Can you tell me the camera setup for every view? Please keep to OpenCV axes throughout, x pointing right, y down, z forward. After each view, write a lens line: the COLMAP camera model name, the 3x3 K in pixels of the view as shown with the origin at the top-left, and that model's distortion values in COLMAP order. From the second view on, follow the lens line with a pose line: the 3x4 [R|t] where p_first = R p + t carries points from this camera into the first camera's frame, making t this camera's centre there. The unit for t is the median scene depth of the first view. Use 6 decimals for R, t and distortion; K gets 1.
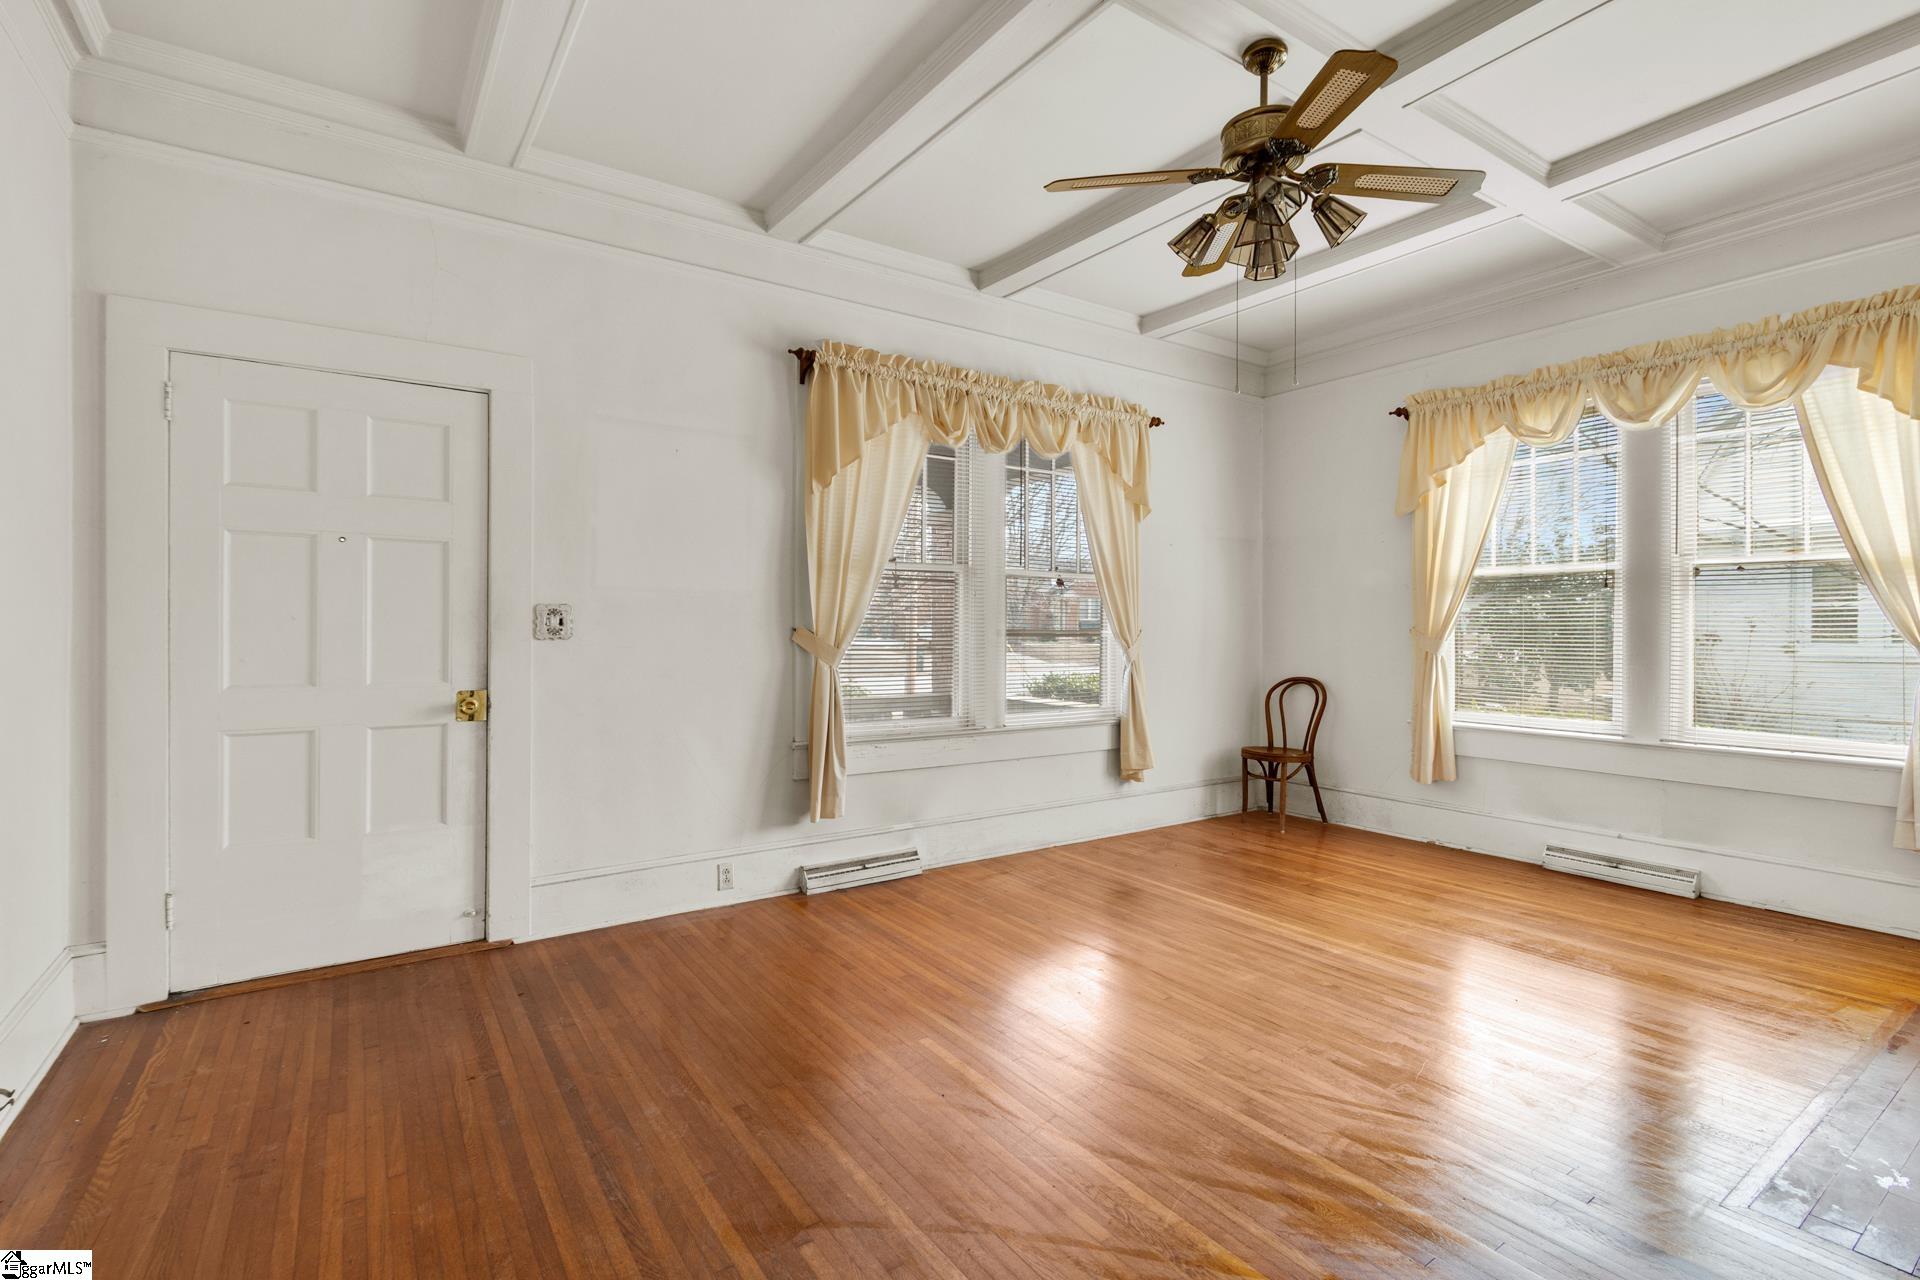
lens RADIAL K [[898.0, 0, 955.1], [0, 898.0, 638.6], [0, 0, 1]] dist [-0.000125, -0.000990]
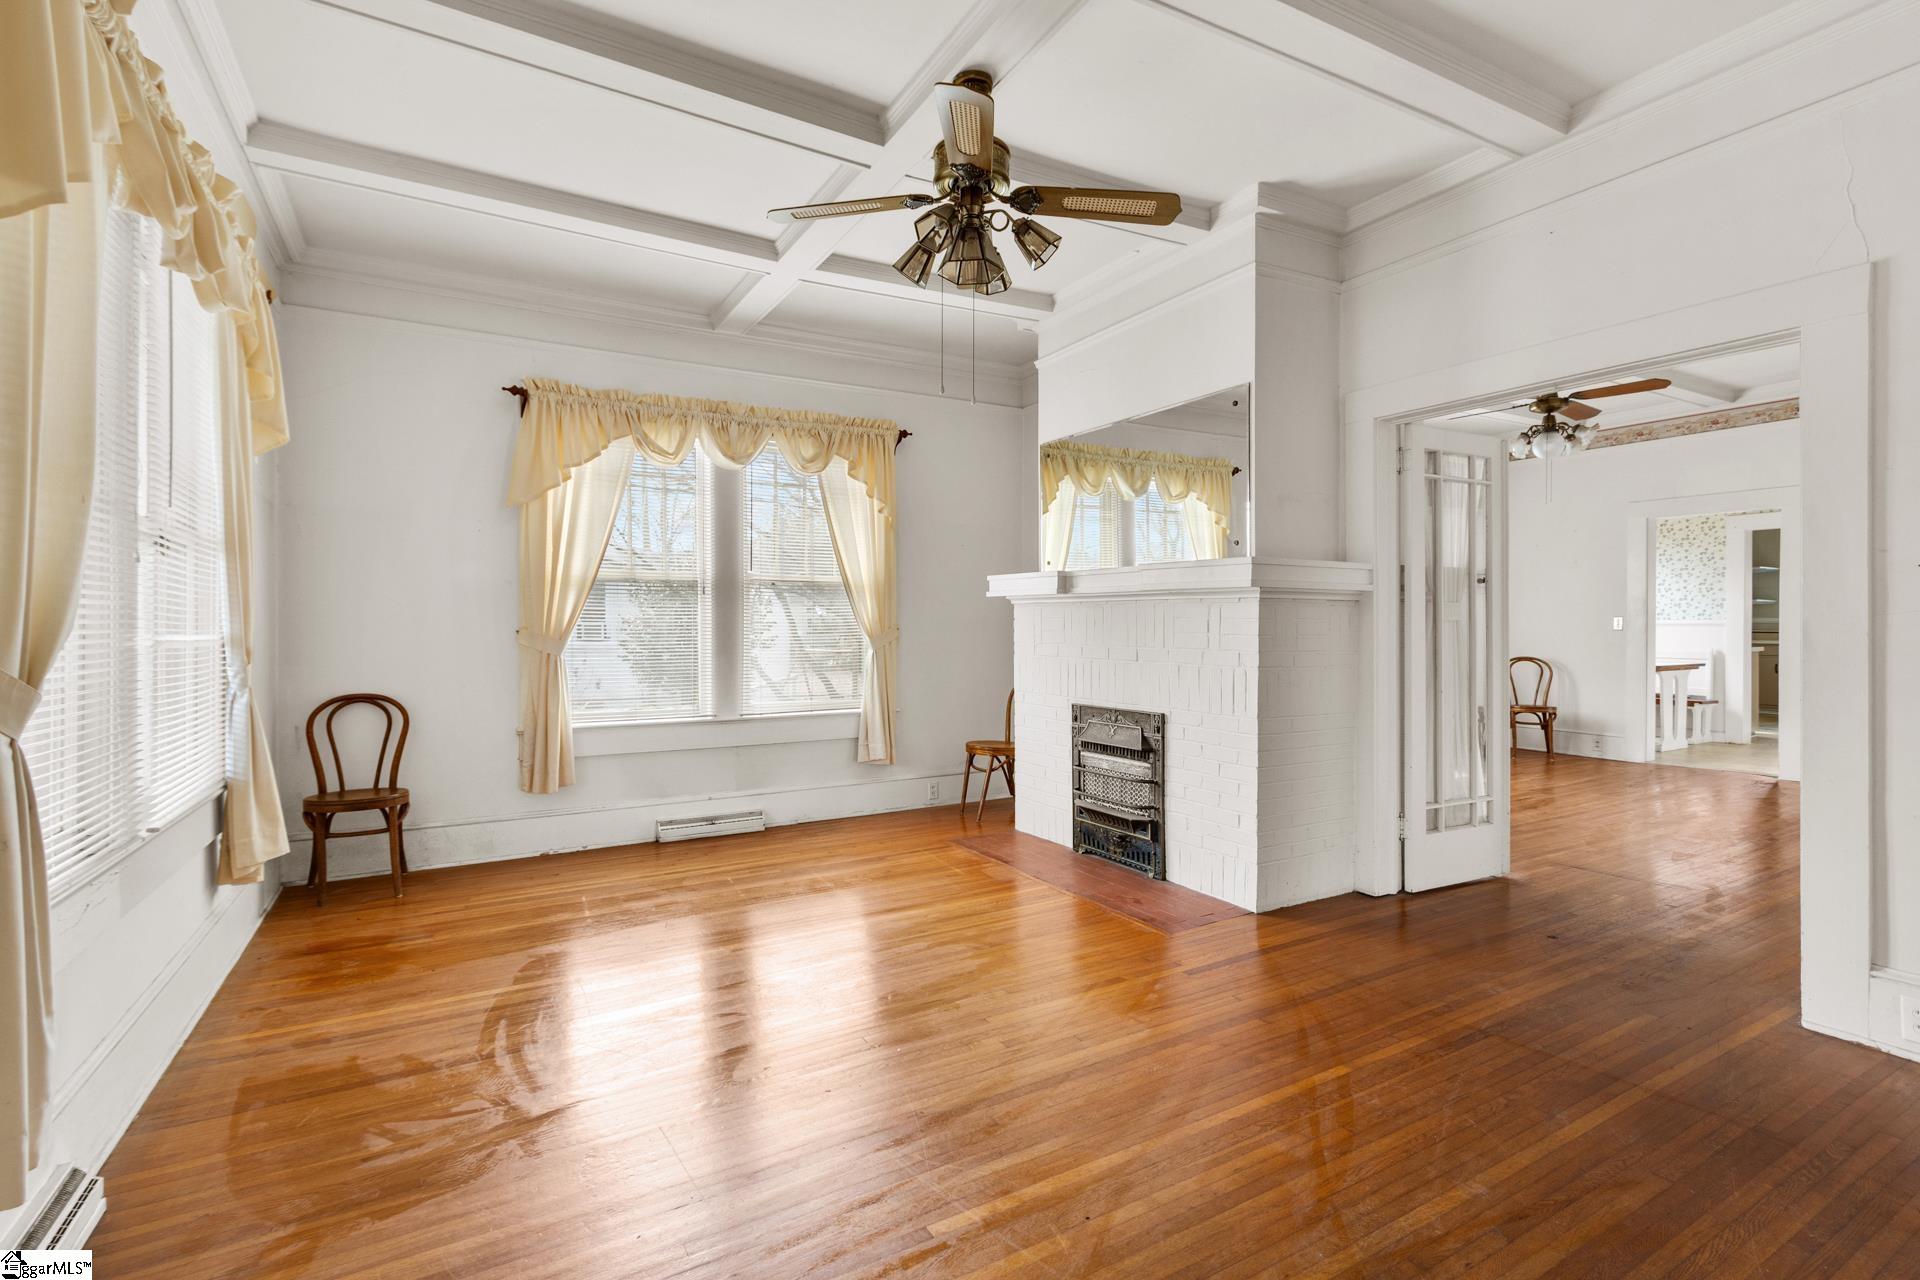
lens RADIAL K [[893.5, 0, 953.8], [0, 893.5, 630.0], [0, 0, 1]] dist [0.000827, -0.001817]
pose [[0.063247, -0.008002, 0.997966, -0.442493], [0.017252, 0.999827, 0.006923, -0.010073], [-0.997849, 0.016779, 0.063374, 0.583570]]
